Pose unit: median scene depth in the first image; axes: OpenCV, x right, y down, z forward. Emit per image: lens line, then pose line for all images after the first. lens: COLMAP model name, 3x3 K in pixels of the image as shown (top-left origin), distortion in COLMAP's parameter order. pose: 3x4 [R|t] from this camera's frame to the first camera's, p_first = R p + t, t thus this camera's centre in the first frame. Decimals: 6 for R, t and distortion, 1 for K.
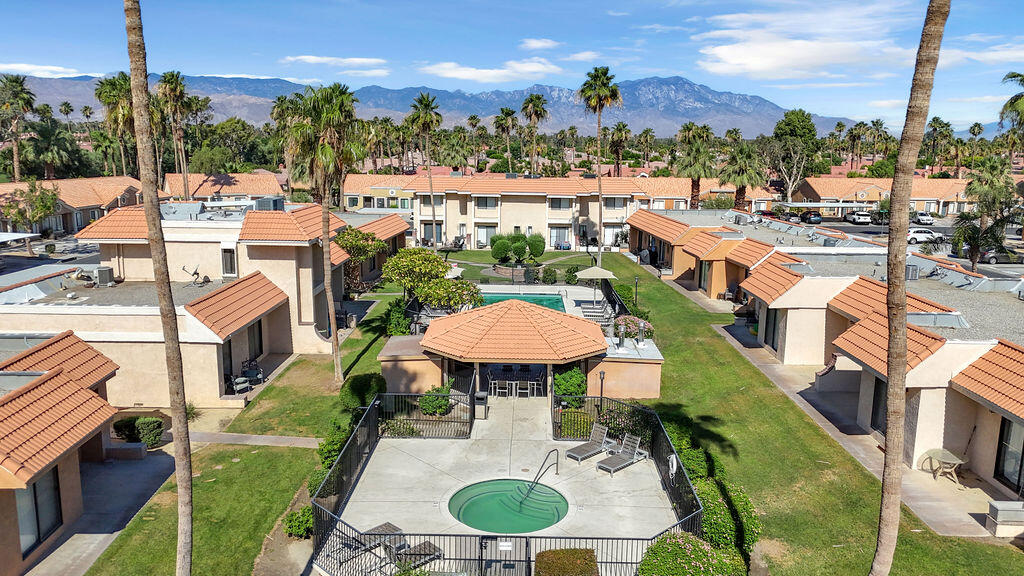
lens RADIAL K [[736.5, 0, 512.0], [0, 736.5, 288.0], [0, 0, 1]] dist [0.003936, -0.001846]
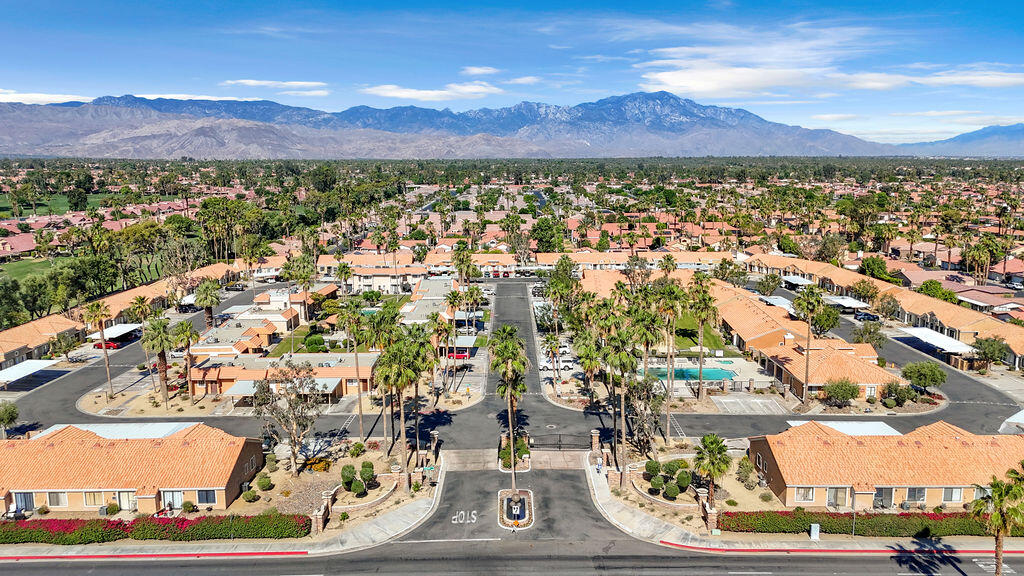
lens RADIAL K [[736.5, 0, 512.0], [0, 736.5, 288.0], [0, 0, 1]] dist [0.003936, -0.001846]
pose [[0.999722, -0.020642, 0.011384, 0.699763], [0.020883, 0.999551, -0.021471, -0.011156], [-0.010936, 0.021703, 0.999705, -2.584003]]
